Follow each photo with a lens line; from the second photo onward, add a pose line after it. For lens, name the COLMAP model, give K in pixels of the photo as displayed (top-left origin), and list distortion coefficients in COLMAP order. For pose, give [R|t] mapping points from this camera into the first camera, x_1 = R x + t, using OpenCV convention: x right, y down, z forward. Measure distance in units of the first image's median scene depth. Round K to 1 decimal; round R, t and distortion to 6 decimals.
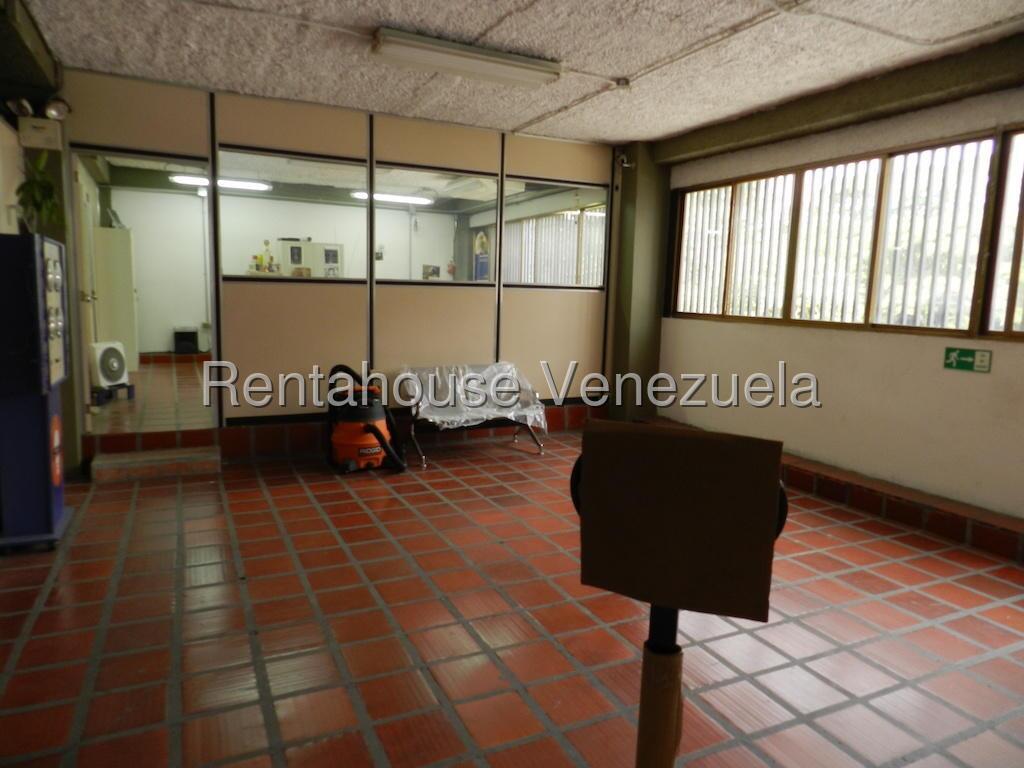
lens RADIAL K [[682.4, 0, 512.0], [0, 682.4, 384.0], [0, 0, 1]] dist [0.003886, 0.003848]
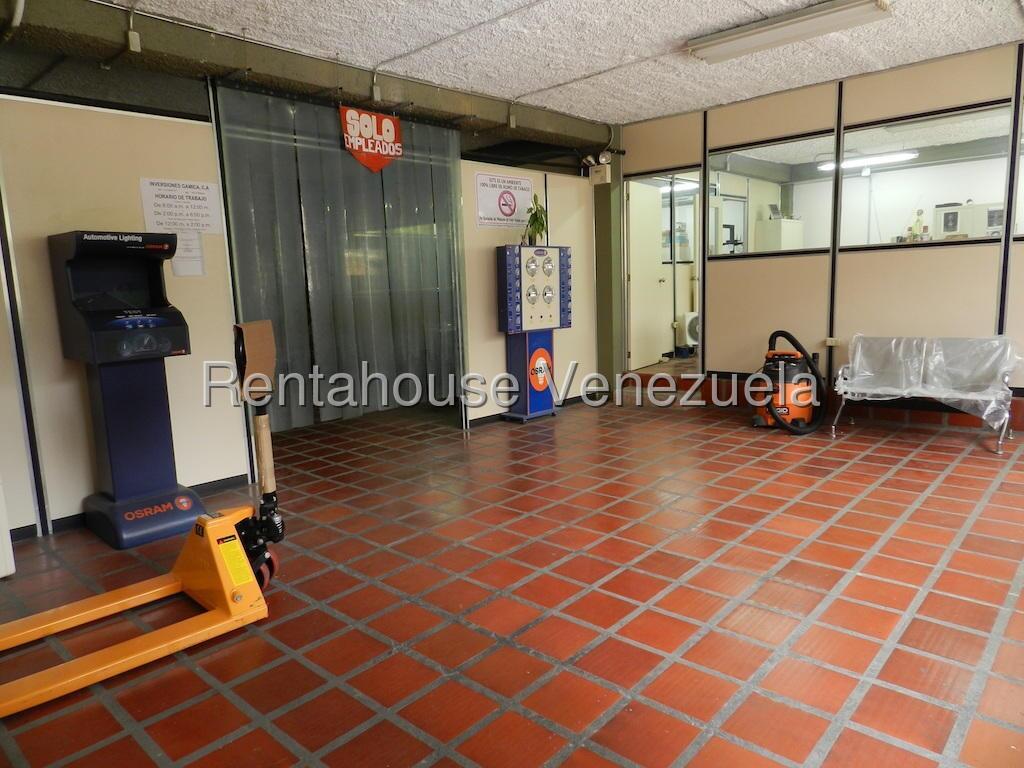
lens RADIAL K [[682.4, 0, 512.0], [0, 682.4, 384.0], [0, 0, 1]] dist [0.003886, 0.003848]
pose [[0.378055, 0.098256, -0.920554, 0.575204], [-0.074272, 0.994366, 0.075633, 0.005754], [0.922799, 0.039778, 0.383223, 0.188317]]
